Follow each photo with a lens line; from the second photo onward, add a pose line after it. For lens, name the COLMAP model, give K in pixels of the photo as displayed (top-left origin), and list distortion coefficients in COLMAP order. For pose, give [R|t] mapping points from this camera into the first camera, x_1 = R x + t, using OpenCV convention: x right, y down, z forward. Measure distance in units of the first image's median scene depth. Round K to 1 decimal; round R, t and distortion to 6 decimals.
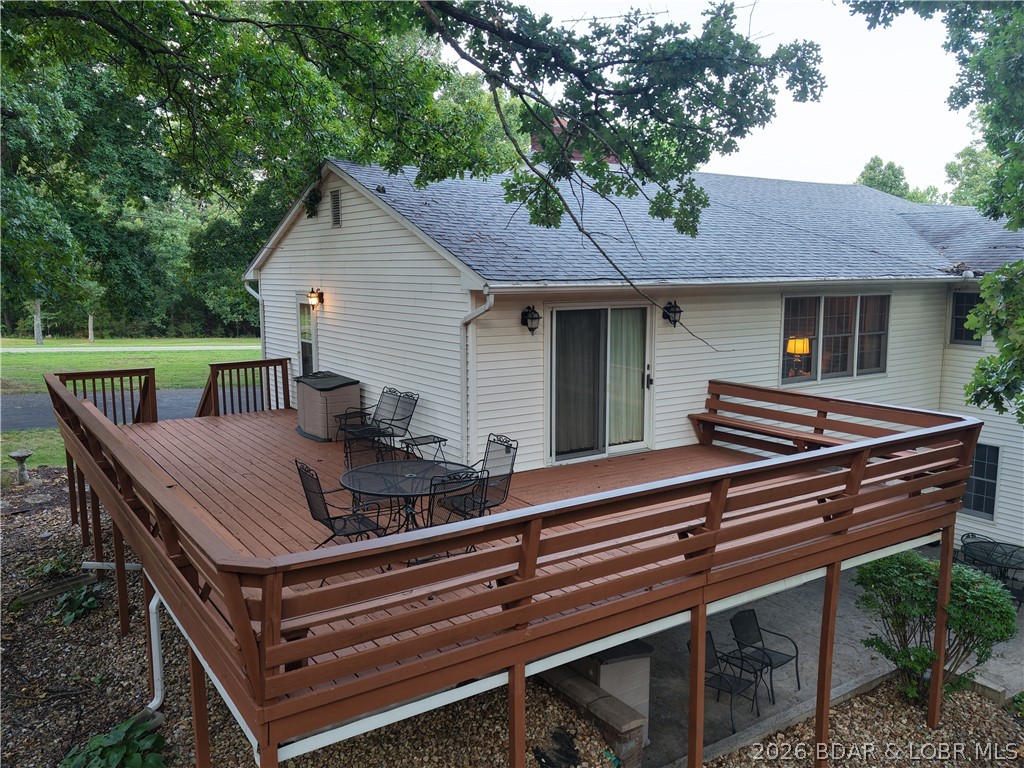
lens RADIAL K [[821.6, 0, 520.8], [0, 821.6, 385.7], [0, 0, 1]] dist [0.057533, -0.084334]
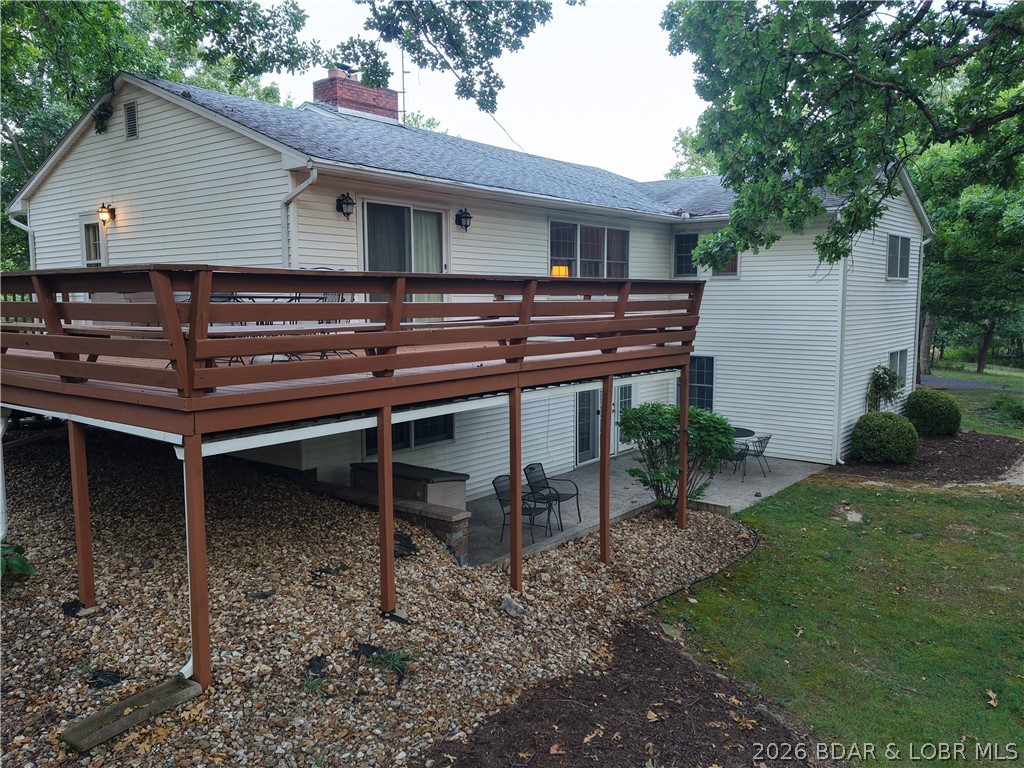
lens RADIAL K [[821.6, 0, 522.4], [0, 821.6, 391.5], [0, 0, 1]] dist [0.057533, -0.084334]
pose [[0.953068, -0.034165, 0.300822, -0.105327], [0.044005, 0.998693, -0.025993, 0.211505], [-0.299540, 0.038011, 0.953326, -0.136073]]
